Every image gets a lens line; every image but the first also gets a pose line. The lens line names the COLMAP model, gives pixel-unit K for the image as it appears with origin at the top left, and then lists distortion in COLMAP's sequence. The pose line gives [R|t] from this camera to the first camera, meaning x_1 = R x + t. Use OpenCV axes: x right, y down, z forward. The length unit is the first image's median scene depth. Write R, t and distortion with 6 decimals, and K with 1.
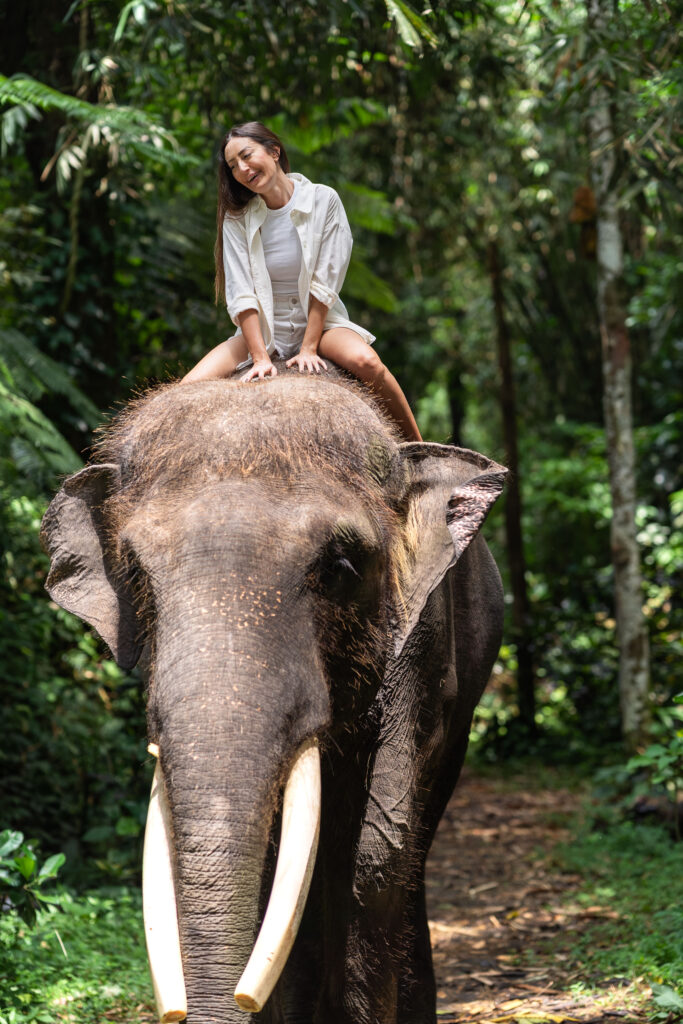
lens RADIAL K [[2577.7, 0, 341.5], [0, 2577.7, 512.0], [0, 0, 1]] dist [0.010088, 0.541050]
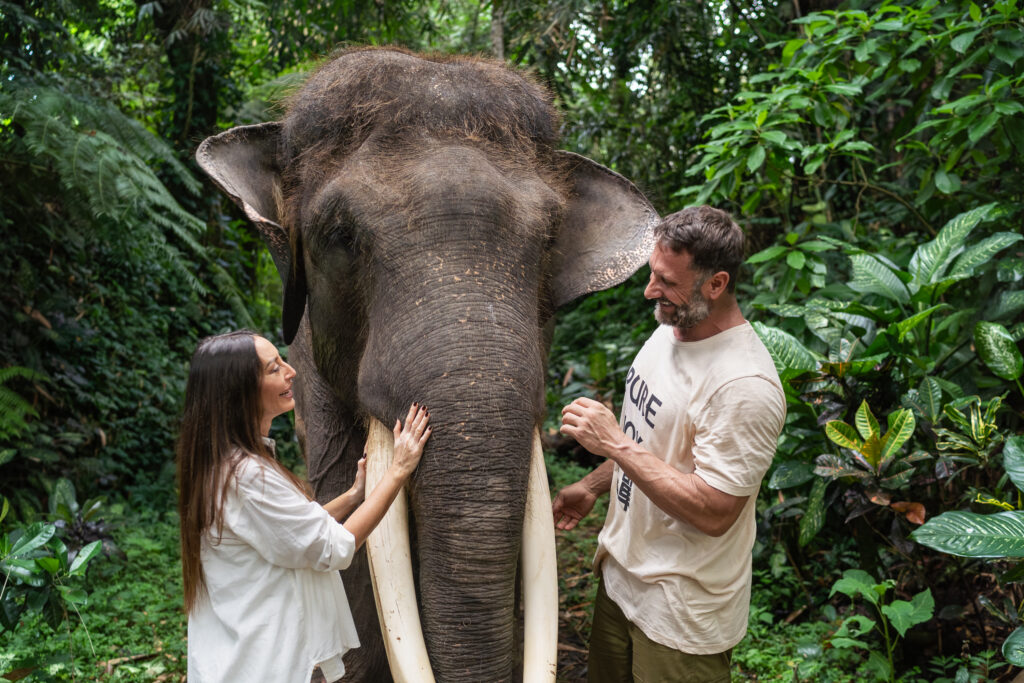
lens RADIAL K [[1026.0, 0, 508.9], [0, 1026.0, 334.3], [0, 0, 1]] dist [0.003811, 0.010942]
pose [[0.983838, 0.026055, 0.177154, -0.015411], [-0.034061, 0.998524, 0.042301, 0.018969], [-0.175791, -0.047651, 0.983274, 0.337783]]
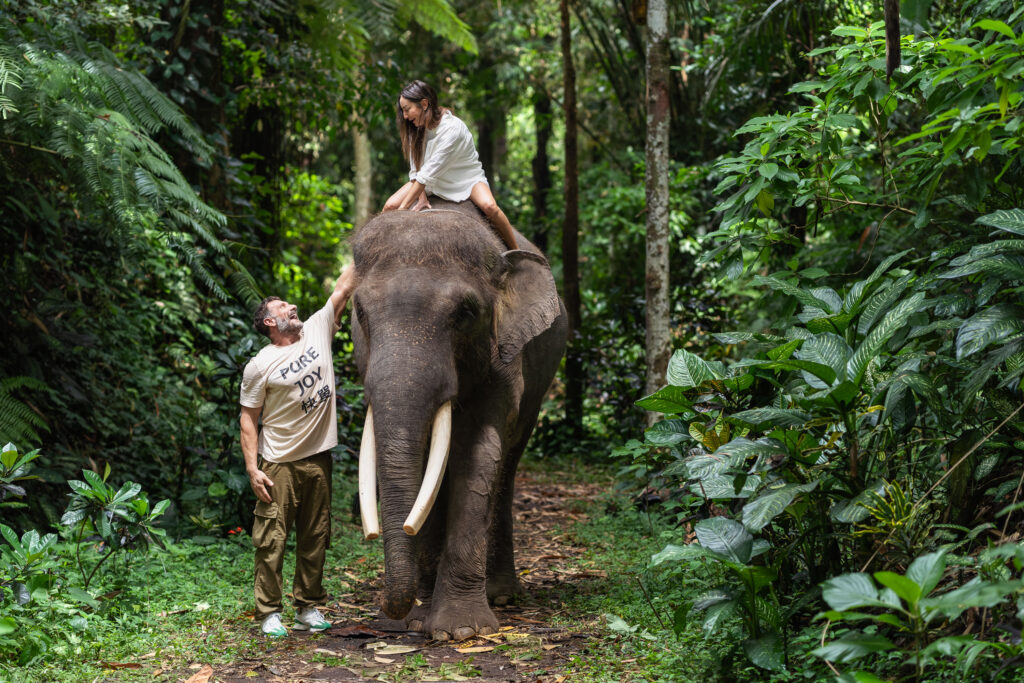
lens RADIAL K [[2577.7, 0, 512.0], [0, 2577.7, 341.5], [0, 0, 1]] dist [0.010088, 0.541050]
pose [[0.998436, 0.046219, 0.031467, 0.011767], [-0.047696, 0.997712, 0.047923, -0.010720], [-0.029180, -0.049349, 0.998355, -0.174762]]
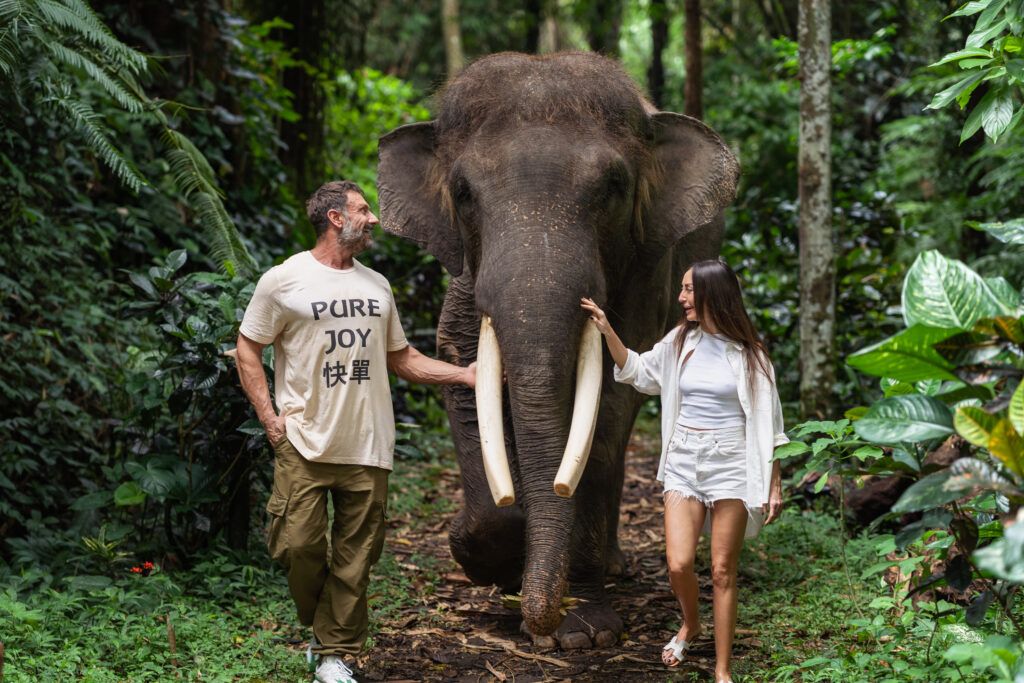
lens RADIAL K [[2577.7, 0, 512.0], [0, 2577.7, 341.5], [0, 0, 1]] dist [0.010088, 0.541050]
pose [[0.999058, 0.041307, -0.013288, 0.029910], [-0.040180, 0.996287, 0.076147, 0.011166], [0.016385, -0.075542, 0.997008, 0.190193]]
